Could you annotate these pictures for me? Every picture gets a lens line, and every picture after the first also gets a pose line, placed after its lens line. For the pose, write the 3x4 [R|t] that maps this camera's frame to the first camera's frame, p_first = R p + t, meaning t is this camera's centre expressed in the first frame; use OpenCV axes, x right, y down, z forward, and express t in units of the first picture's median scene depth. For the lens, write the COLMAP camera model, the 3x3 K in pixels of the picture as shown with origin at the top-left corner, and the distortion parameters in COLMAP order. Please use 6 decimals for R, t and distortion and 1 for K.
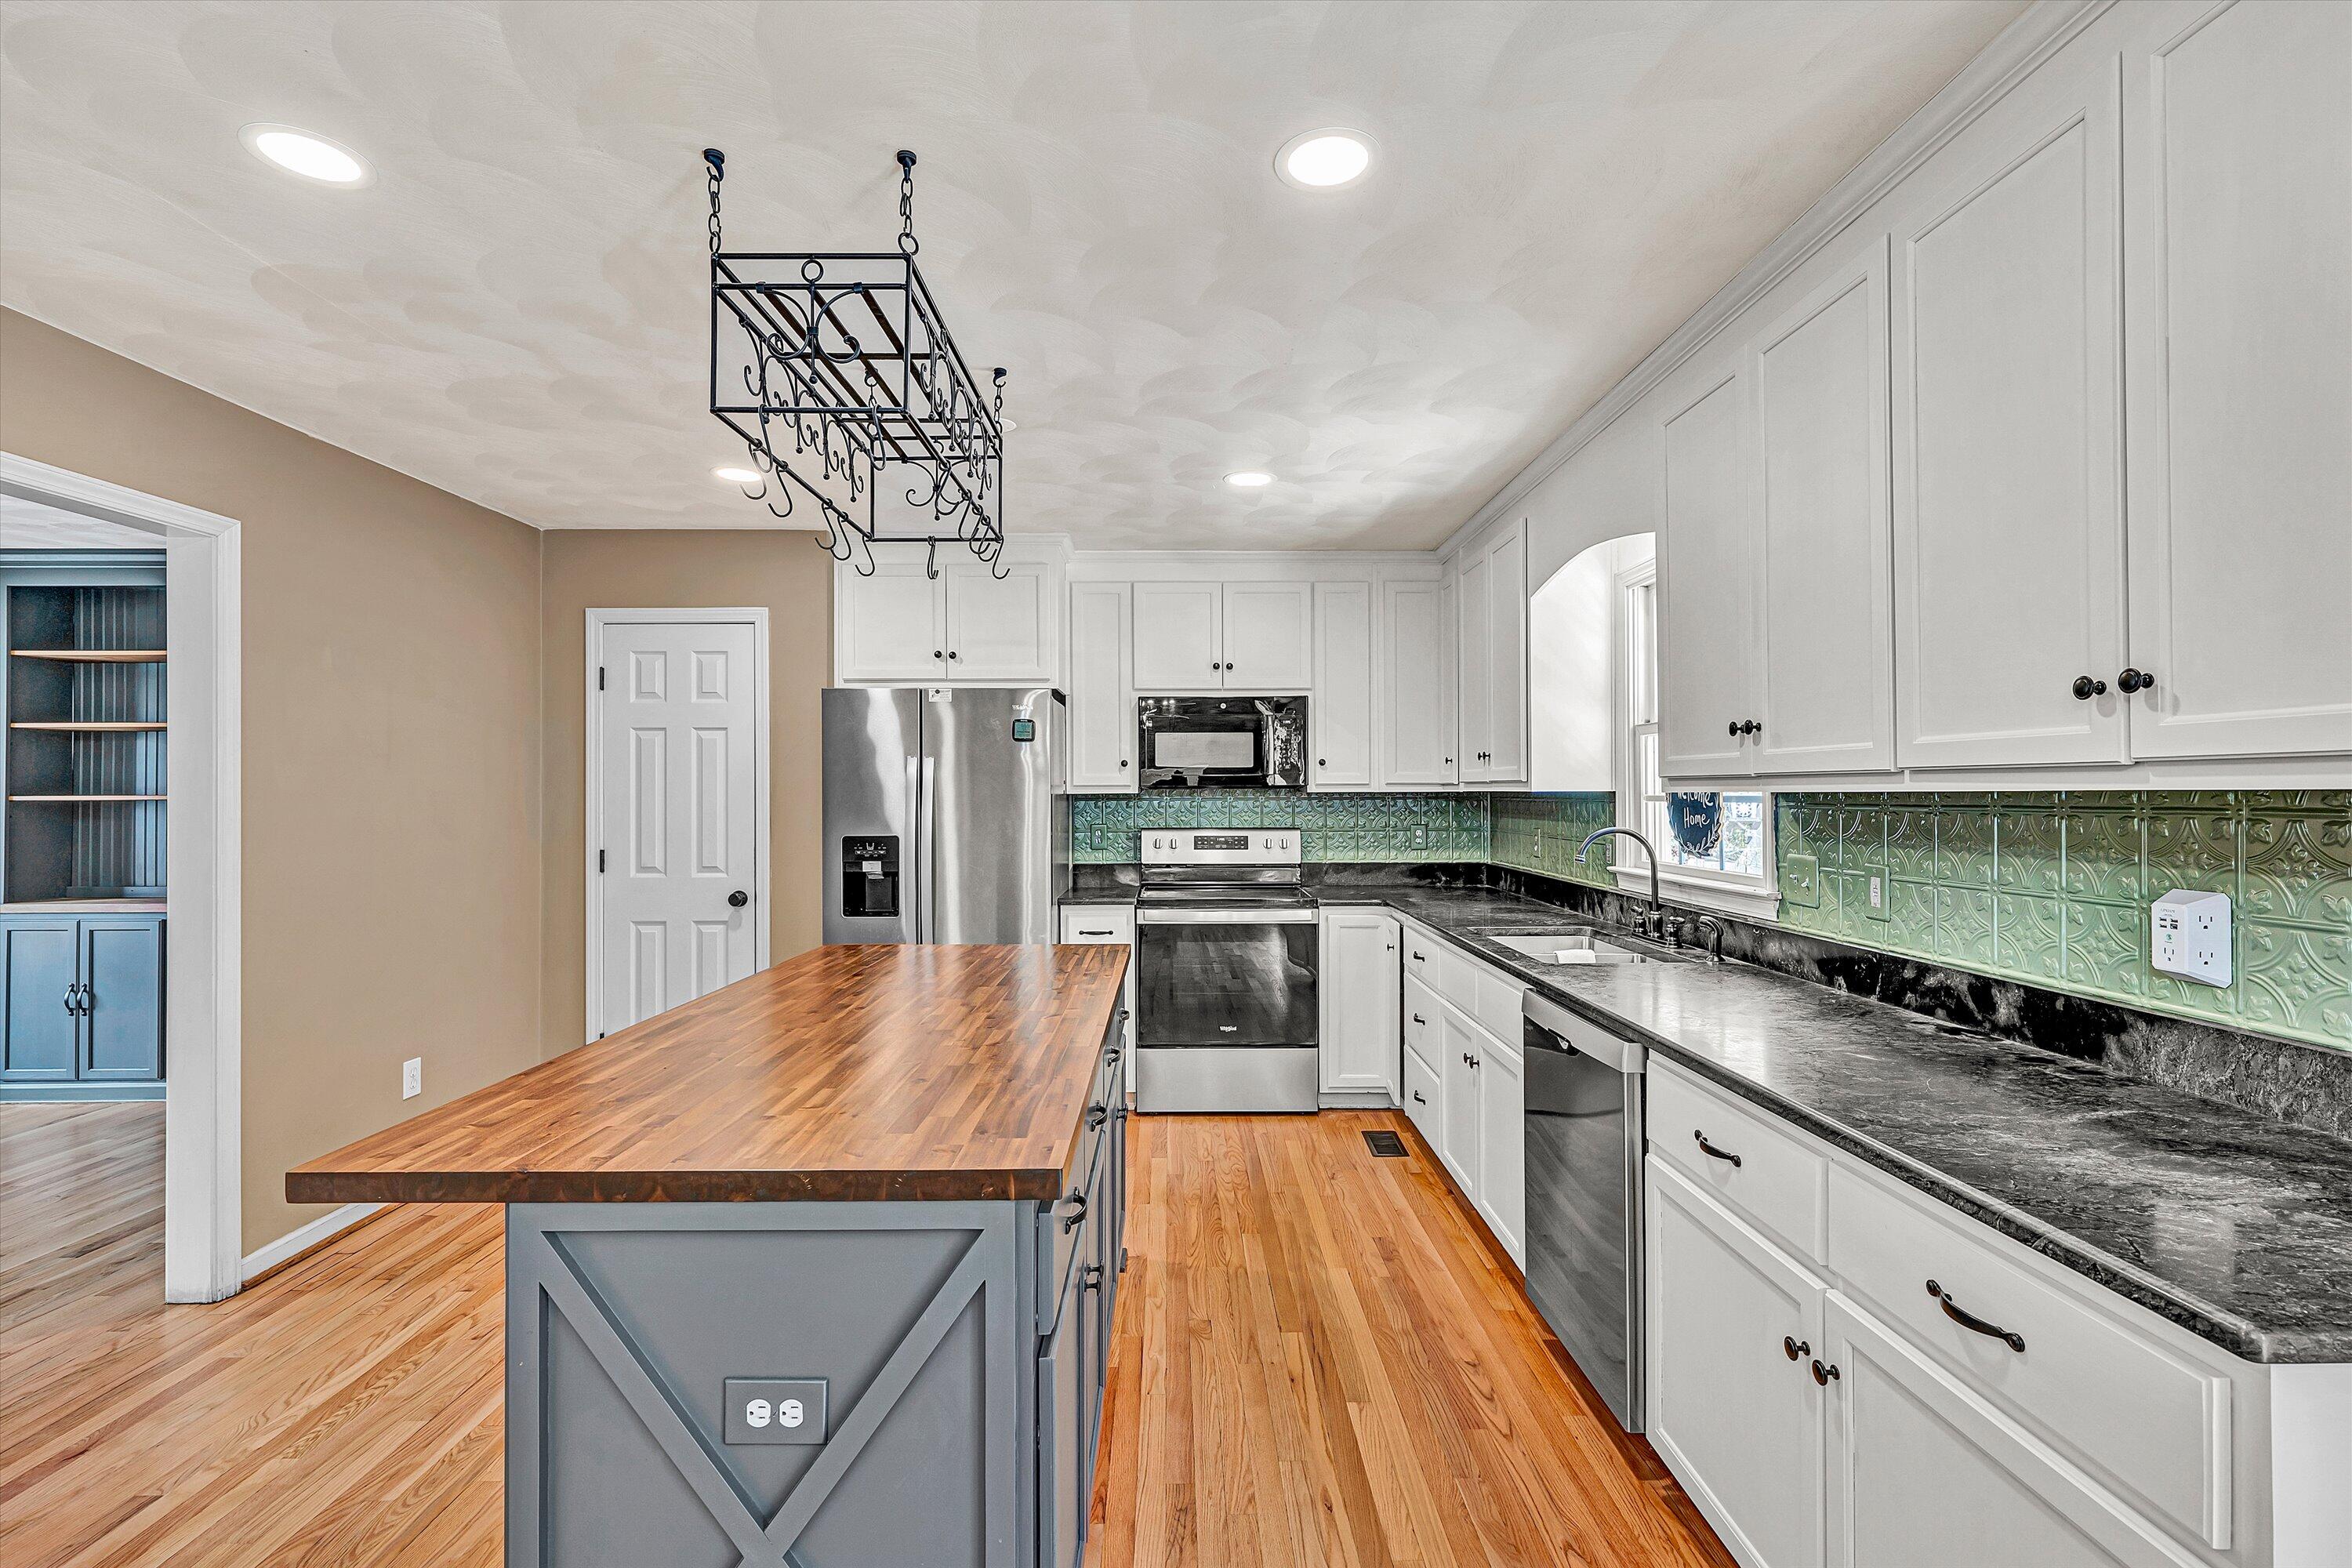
lens RADIAL K [[1060.8, 0, 1176.0], [0, 1060.8, 784.0], [0, 0, 1]] dist [-0.000180, 0.000180]
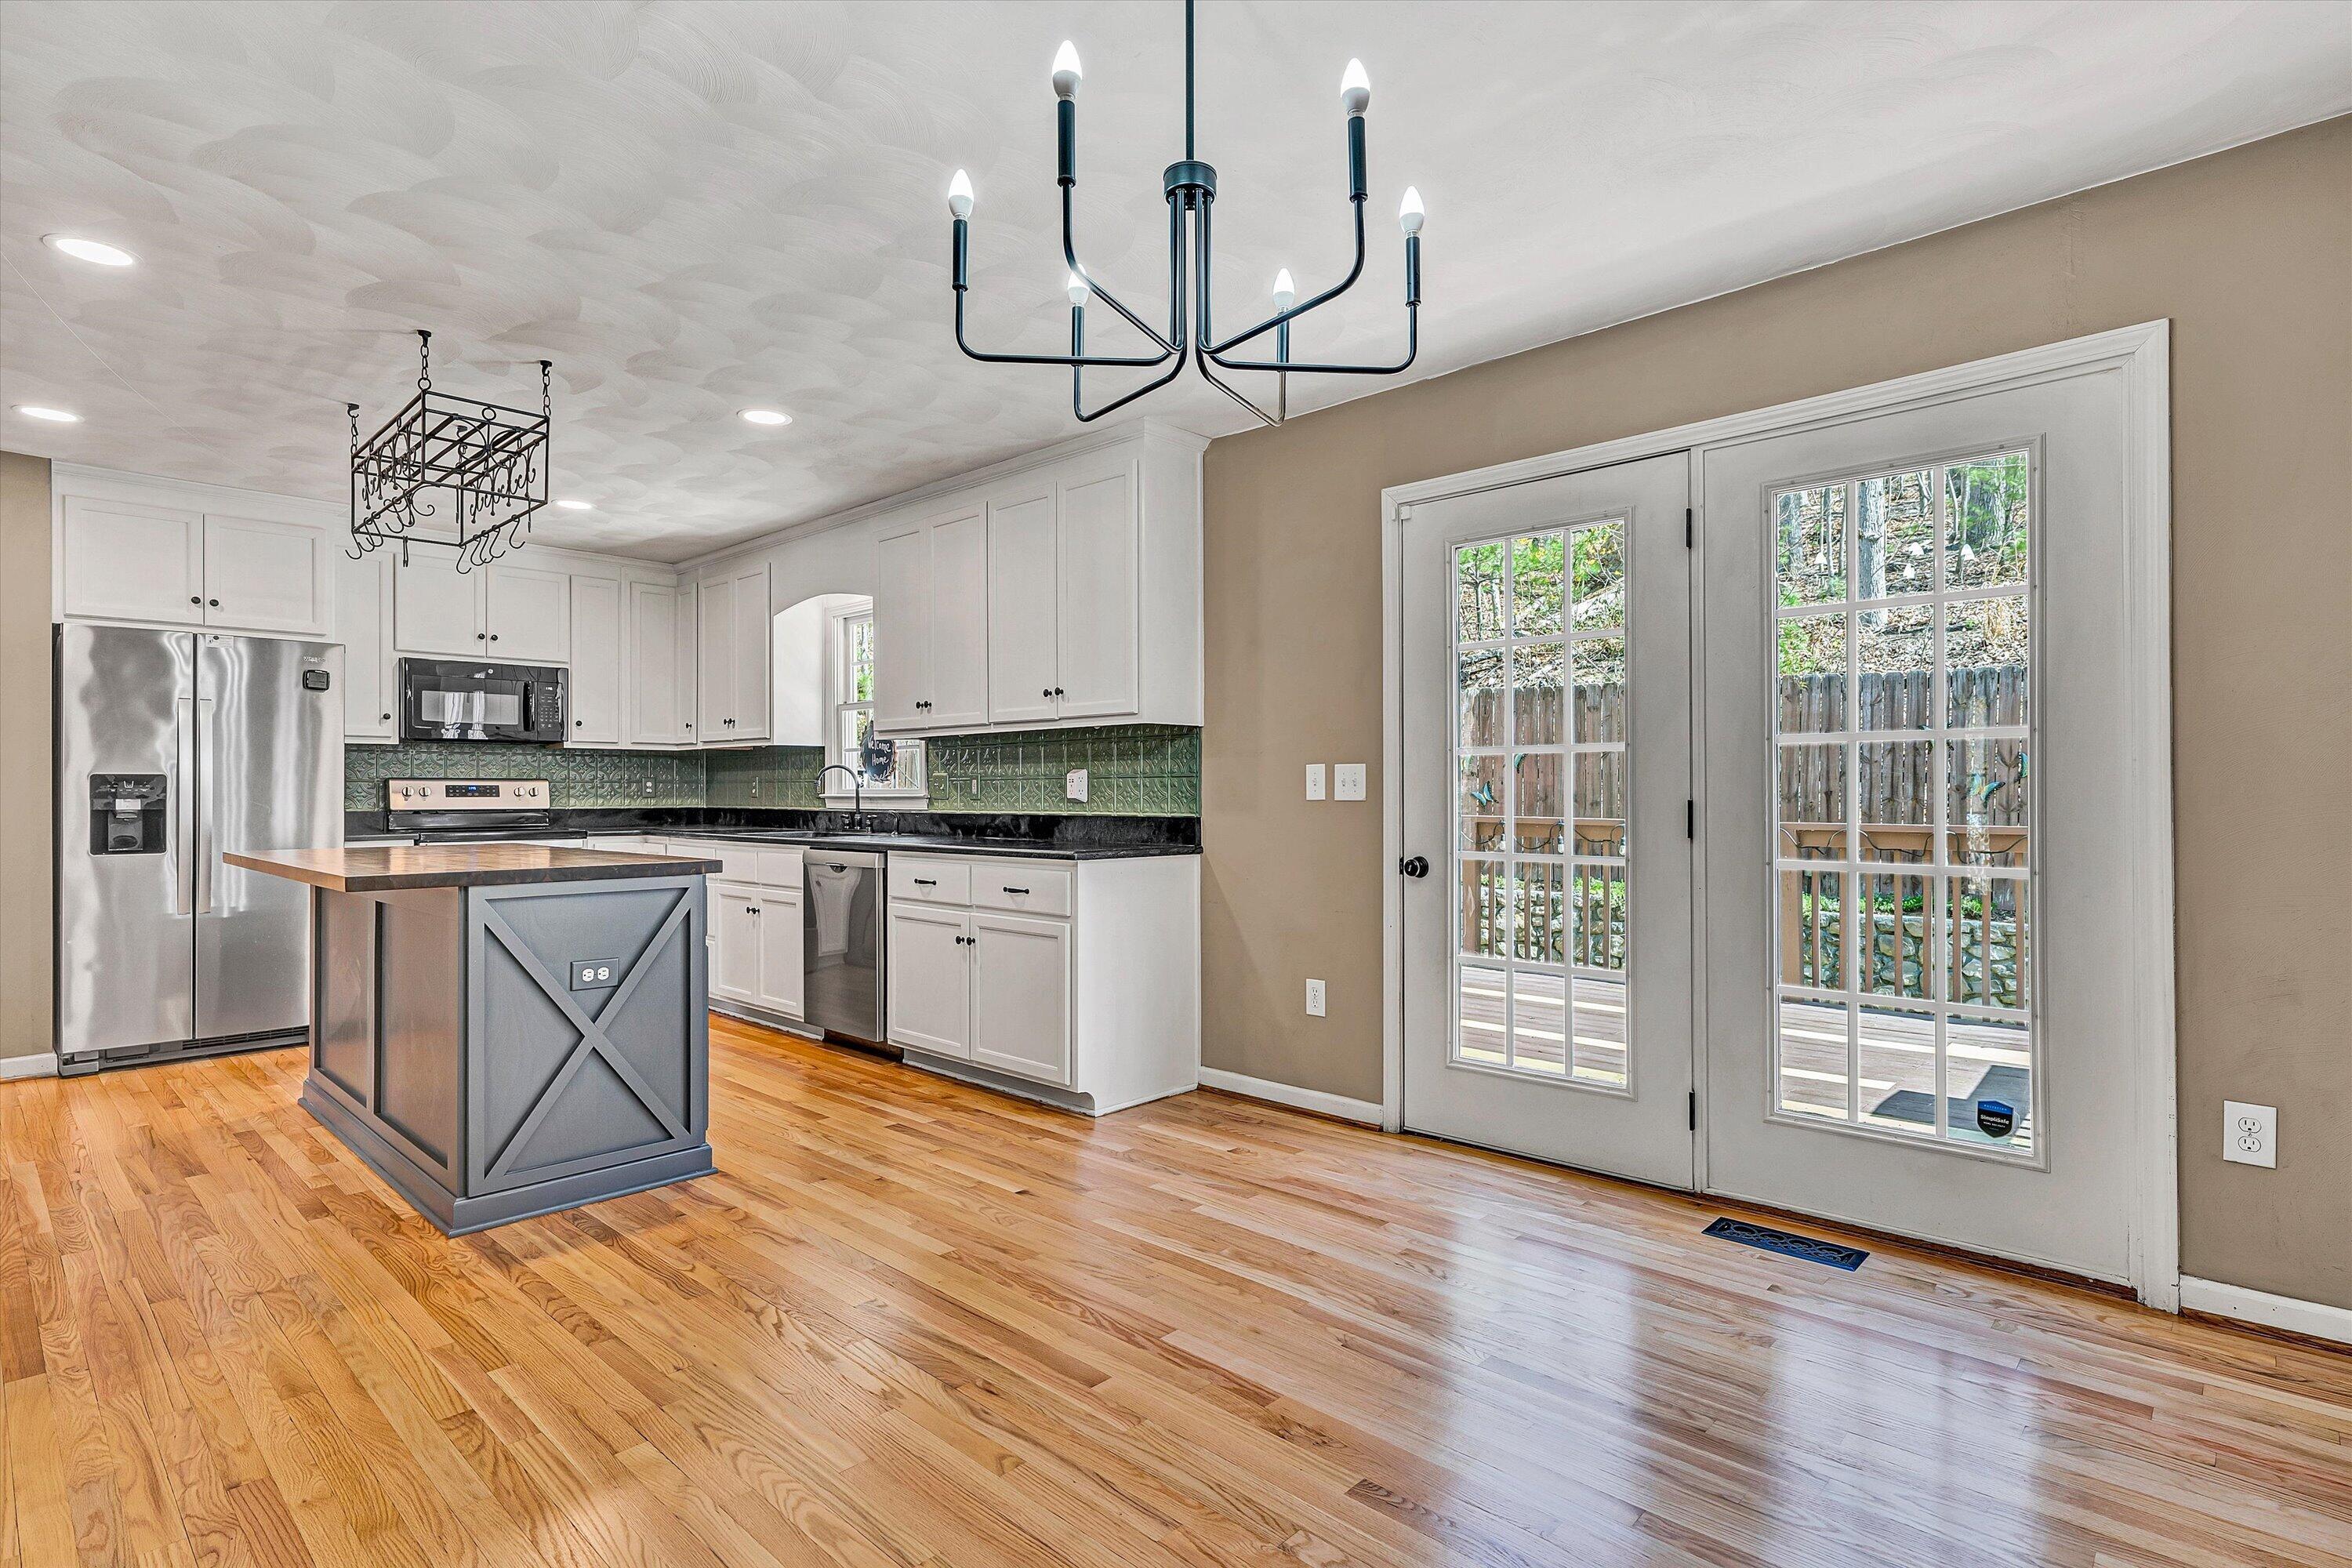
lens RADIAL K [[1173.7, 0, 1199.5], [0, 1173.7, 784.7], [0, 0, 1]] dist [-0.001694, -0.000226]
pose [[0.685985, 0.005323, 0.727596, -0.393655], [-0.005771, 0.999982, -0.001875, 0.054051], [-0.727593, -0.002913, 0.686003, -0.498198]]
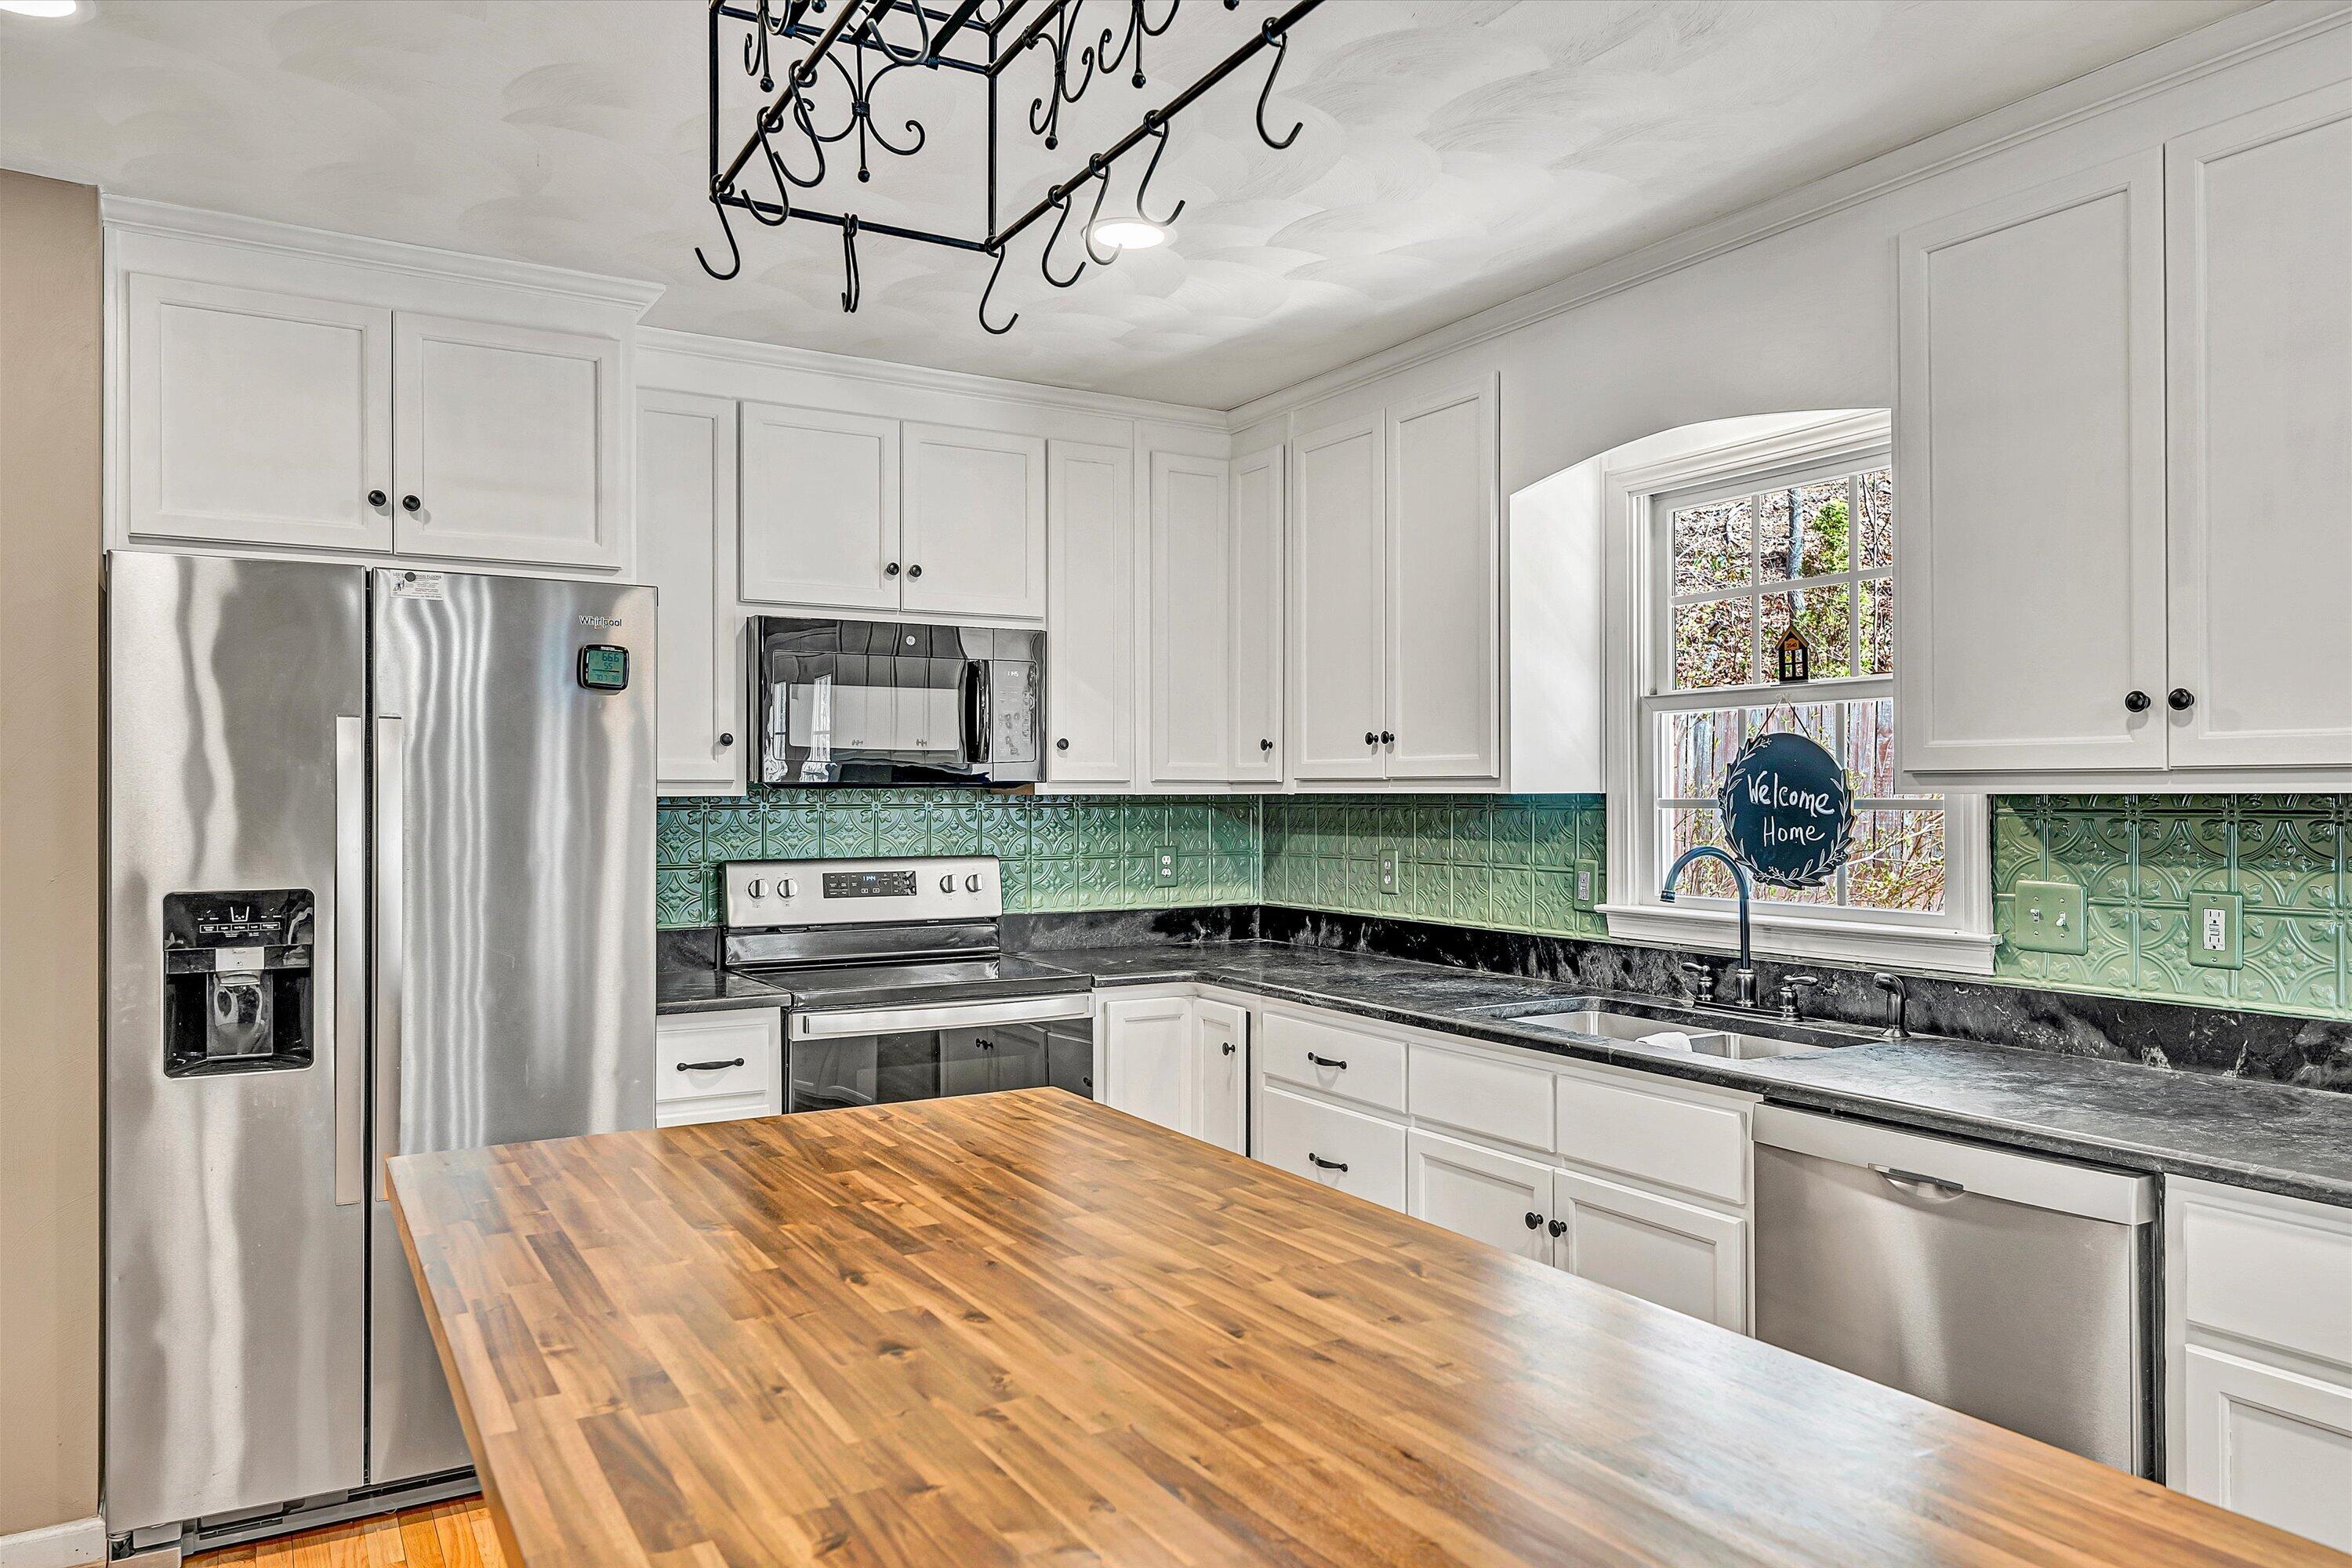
lens RADIAL K [[1584.2, 0, 1186.3], [0, 1584.2, 789.0], [0, 0, 1]] dist [0.001329, 0.002544]
pose [[0.862760, 0.003201, 0.505603, -0.277520], [-0.004661, 0.999988, 0.001624, 0.003183], [-0.505592, -0.003757, 0.862765, 0.222510]]
